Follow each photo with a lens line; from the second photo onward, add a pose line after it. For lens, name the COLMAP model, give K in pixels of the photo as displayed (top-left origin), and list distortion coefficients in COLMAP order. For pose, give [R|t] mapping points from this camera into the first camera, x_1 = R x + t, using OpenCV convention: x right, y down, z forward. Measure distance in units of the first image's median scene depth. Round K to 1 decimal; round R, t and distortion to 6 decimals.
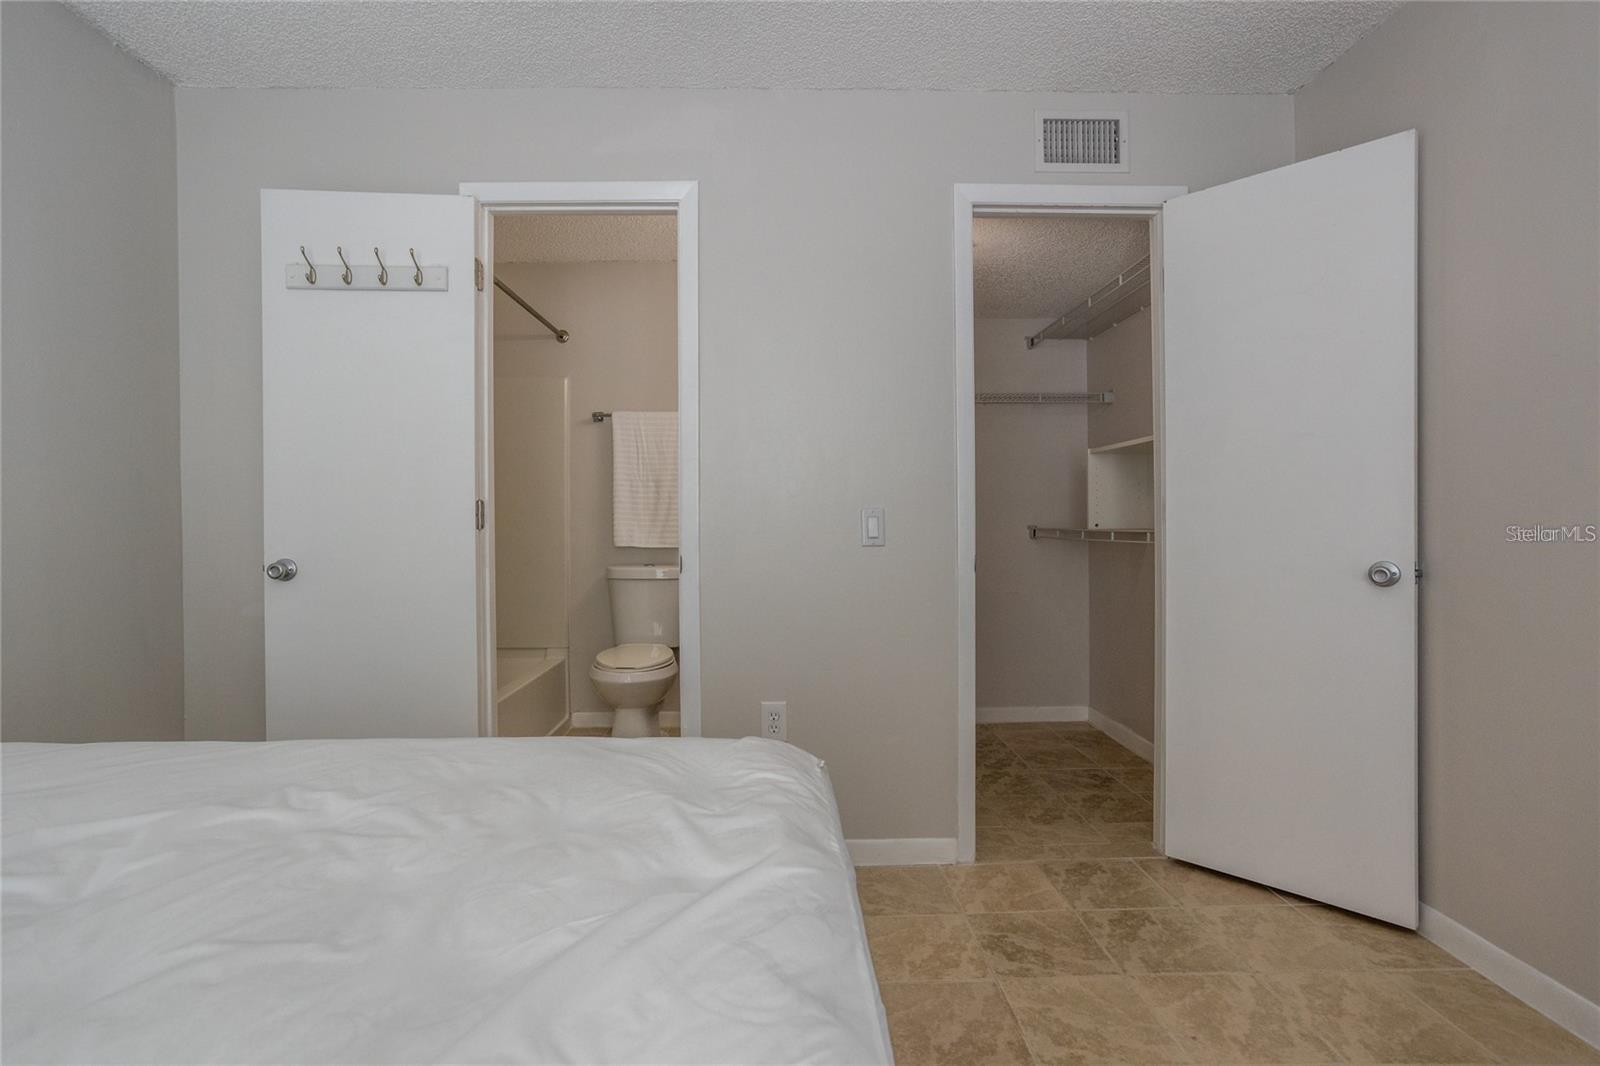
lens RADIAL K [[784.7, 0, 797.6], [0, 784.7, 526.2], [0, 0, 1]] dist [-0.038442, 0.035989]
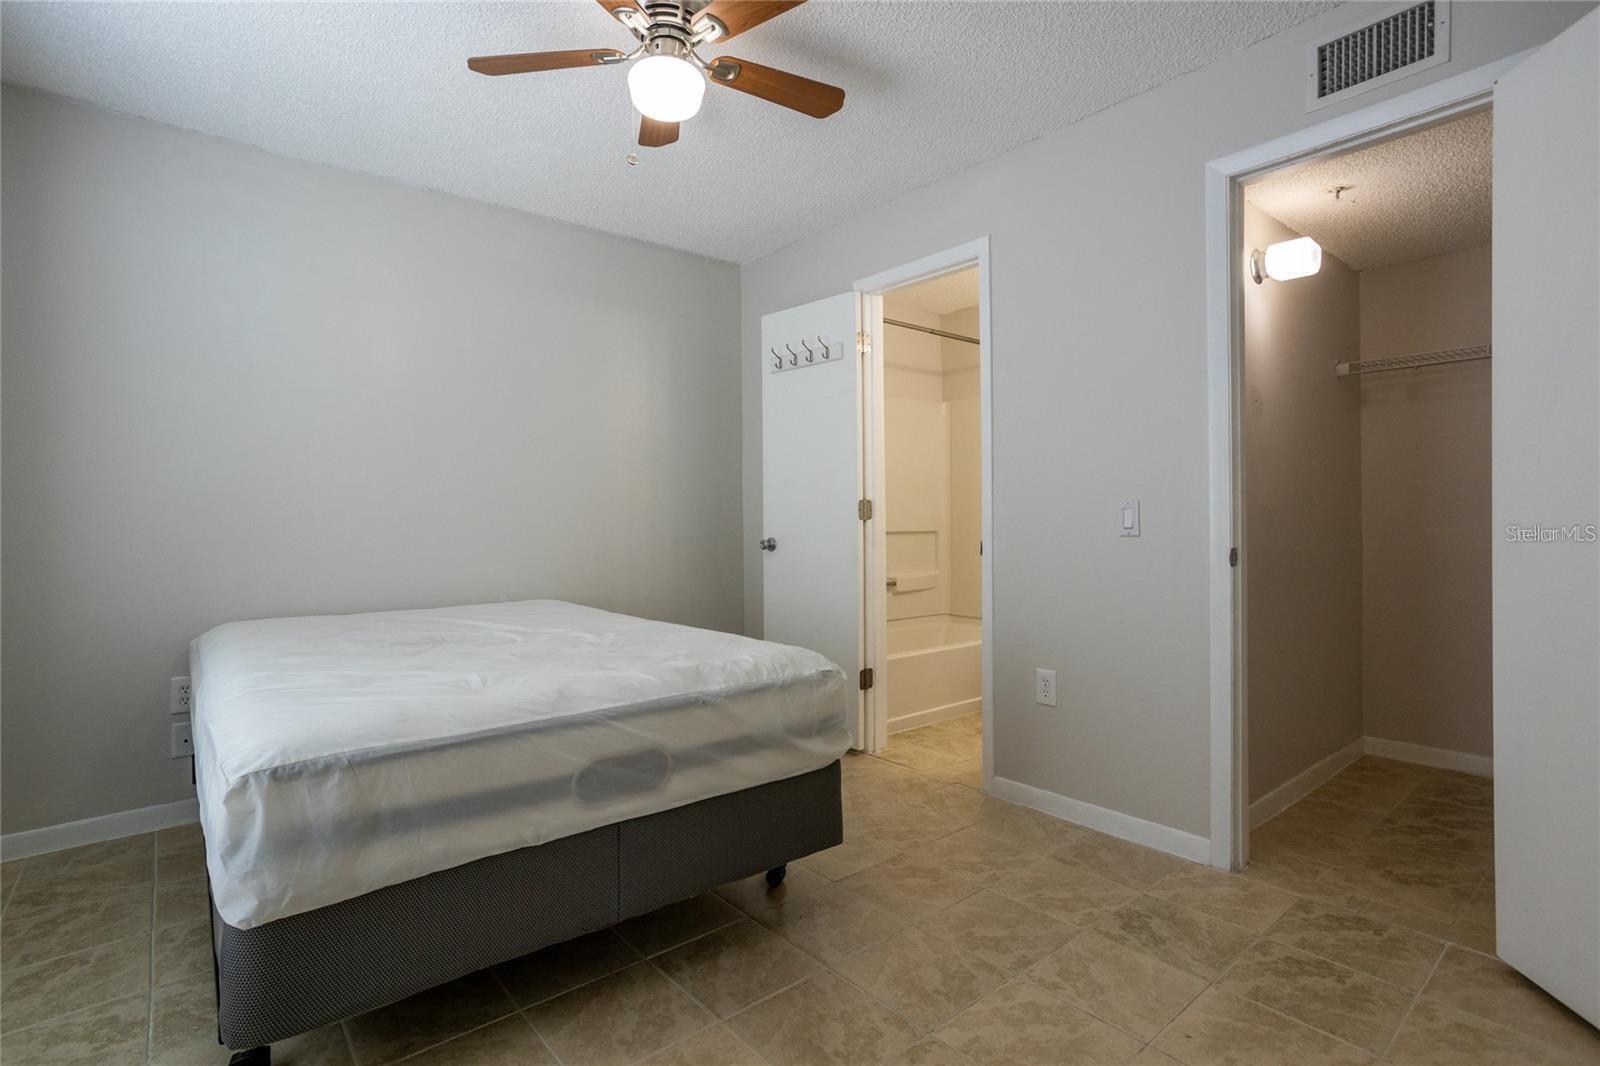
lens RADIAL K [[784.7, 0, 797.6], [0, 784.7, 526.2], [0, 0, 1]] dist [-0.038442, 0.035989]
pose [[0.622237, 0.008273, -0.782786, 0.668456], [-0.001356, 0.999954, 0.009490, 0.002816], [0.782828, -0.004843, 0.622219, 0.002135]]
